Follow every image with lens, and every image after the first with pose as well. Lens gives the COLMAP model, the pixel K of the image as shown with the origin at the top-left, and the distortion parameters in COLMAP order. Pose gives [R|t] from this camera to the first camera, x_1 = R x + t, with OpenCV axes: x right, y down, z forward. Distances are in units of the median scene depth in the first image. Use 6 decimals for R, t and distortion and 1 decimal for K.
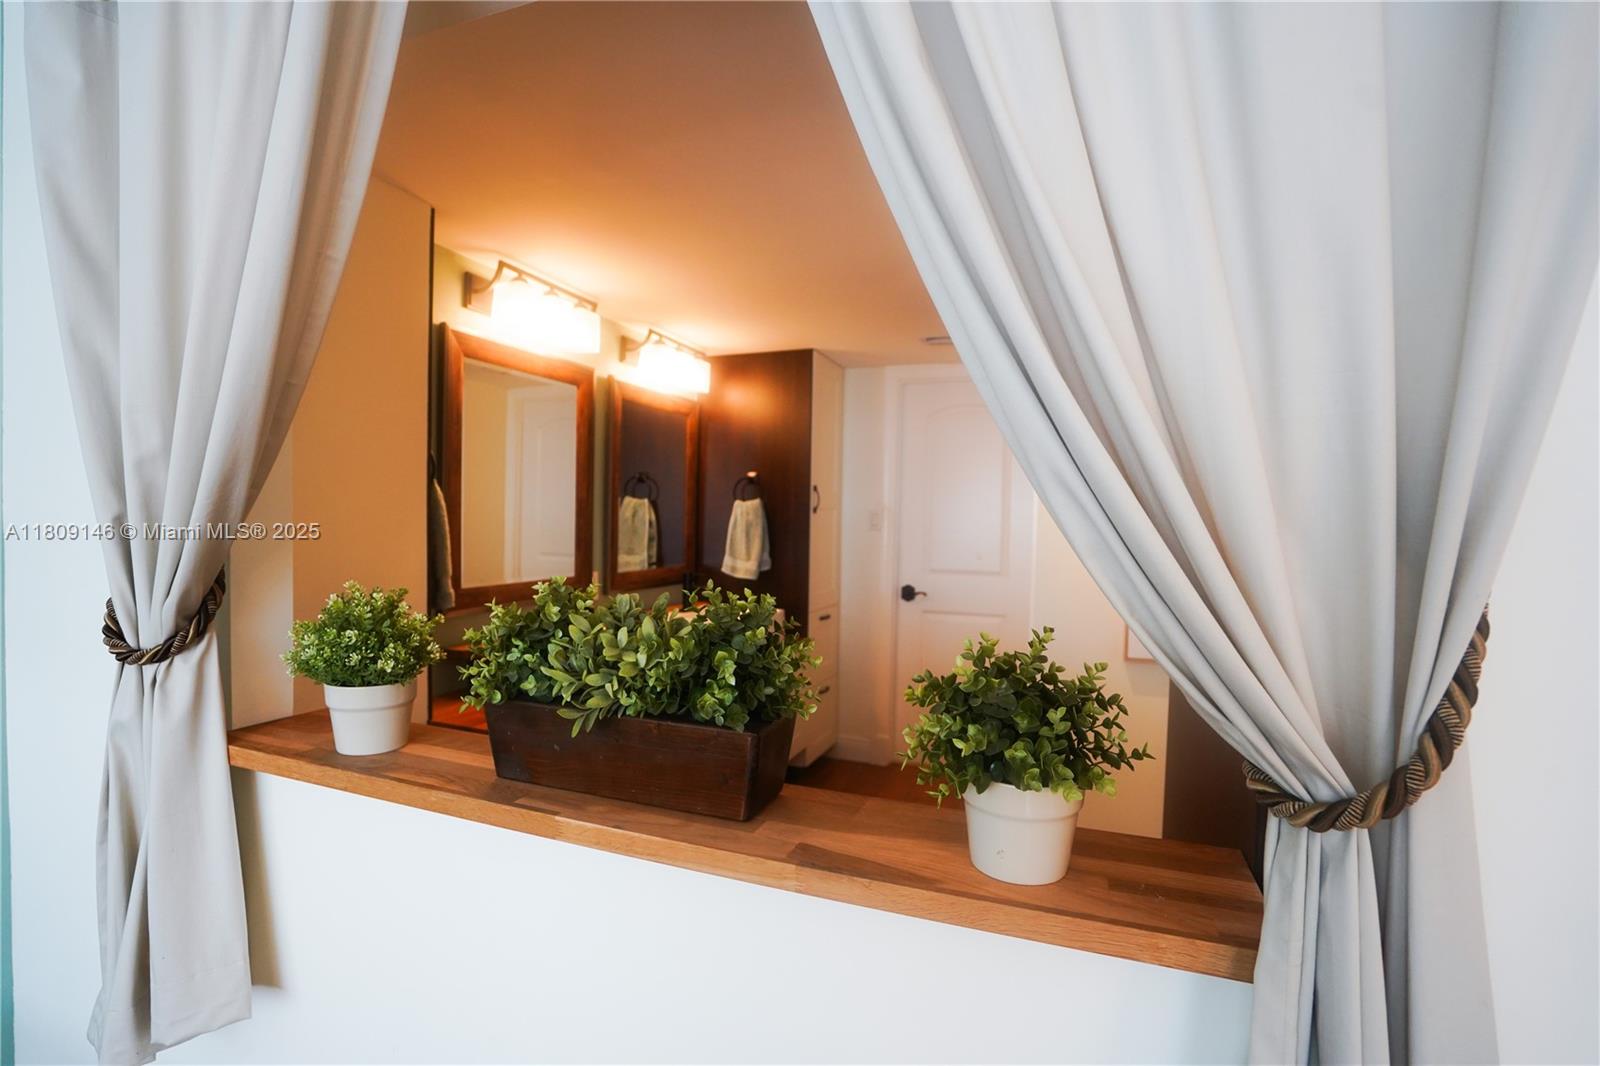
lens RADIAL K [[743.8, 0, 800.5], [0, 743.8, 542.6], [0, 0, 1]] dist [-0.060493, 0.025235]
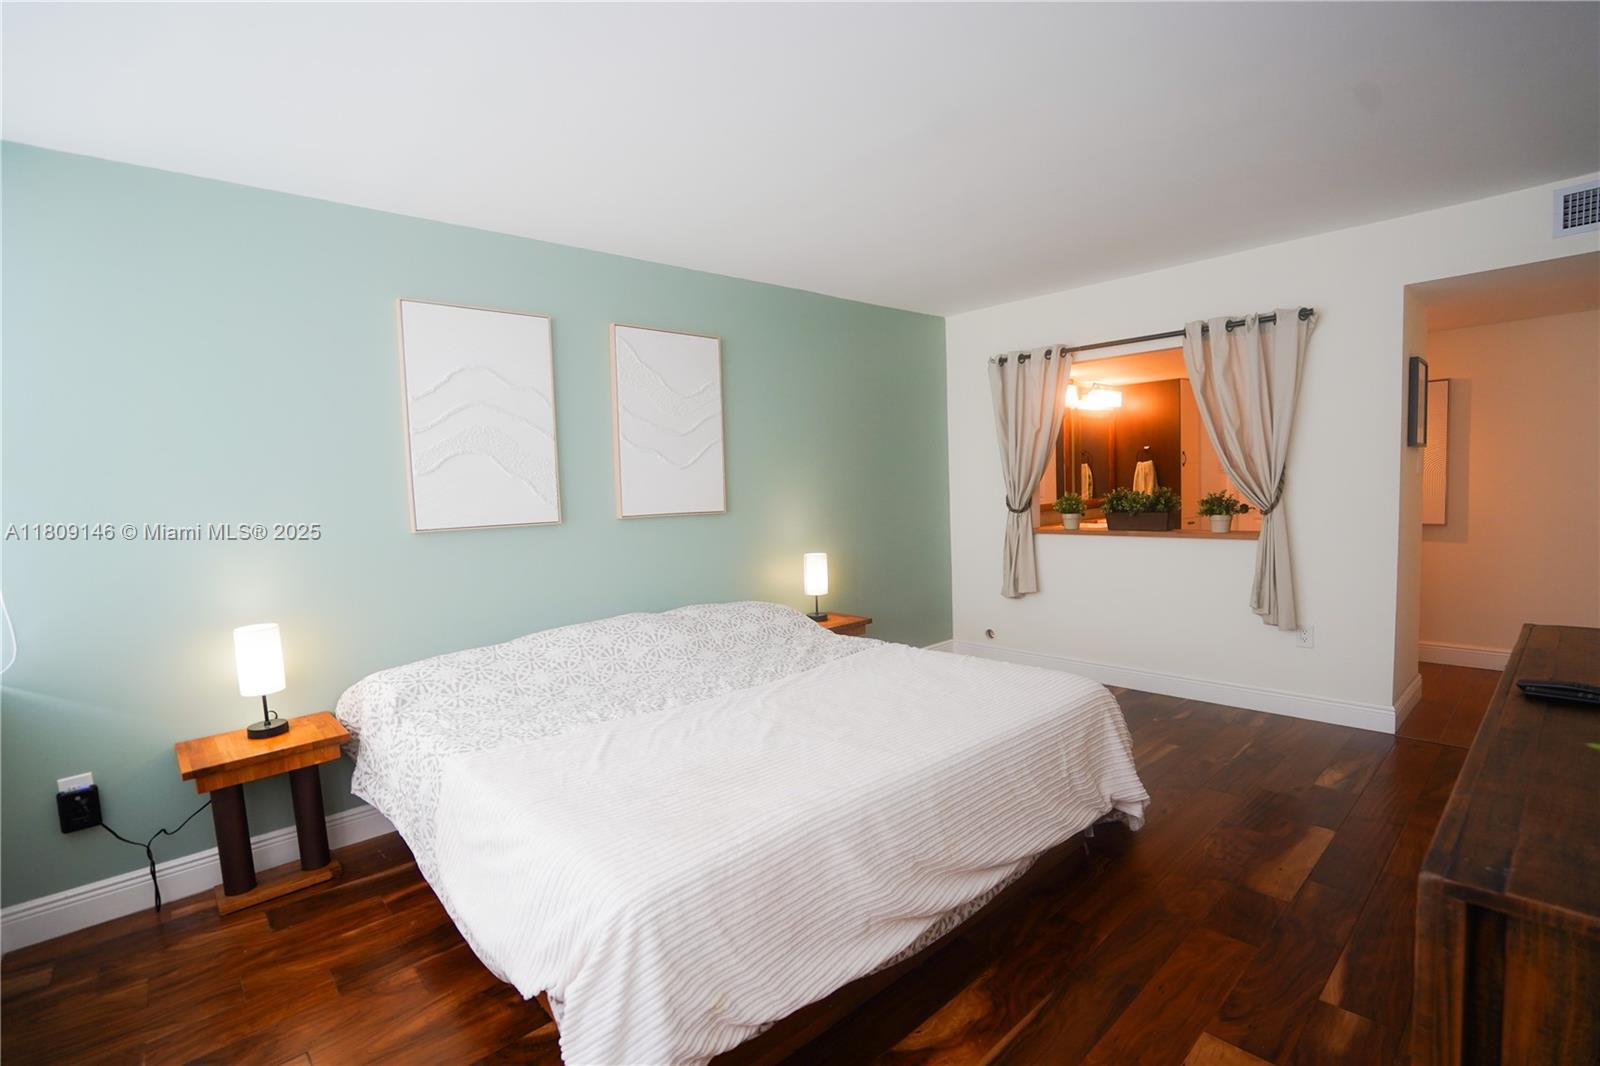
lens RADIAL K [[740.5, 0, 802.7], [0, 740.5, 538.8], [0, 0, 1]] dist [-0.058596, 0.026023]
pose [[0.890137, -0.021575, -0.455181, -0.002242], [0.046187, 0.998006, 0.043016, 0.022901], [0.453346, -0.059313, 0.889359, -1.182954]]
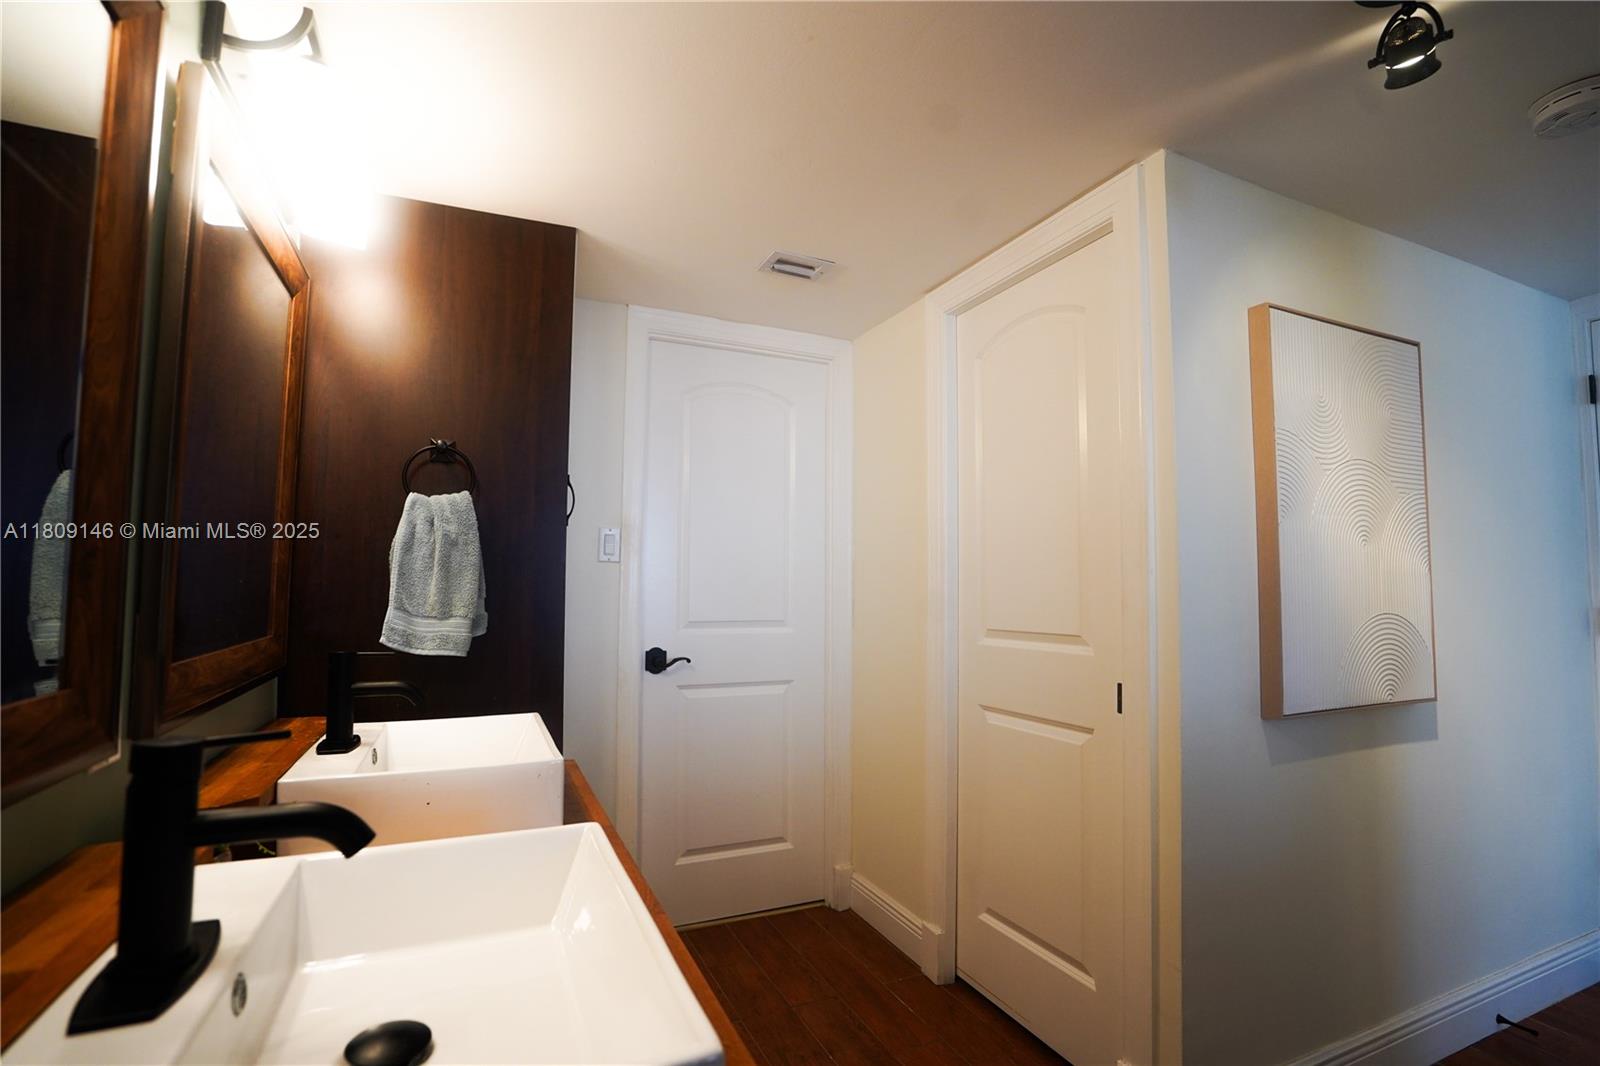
lens RADIAL K [[743.8, 0, 800.5], [0, 743.8, 542.6], [0, 0, 1]] dist [-0.060493, 0.025235]
pose [[0.713921, 0.024679, 0.699791, -0.239671], [0.033940, 0.996984, -0.069785, 0.015909], [-0.699403, 0.073572, 0.710930, 0.493254]]
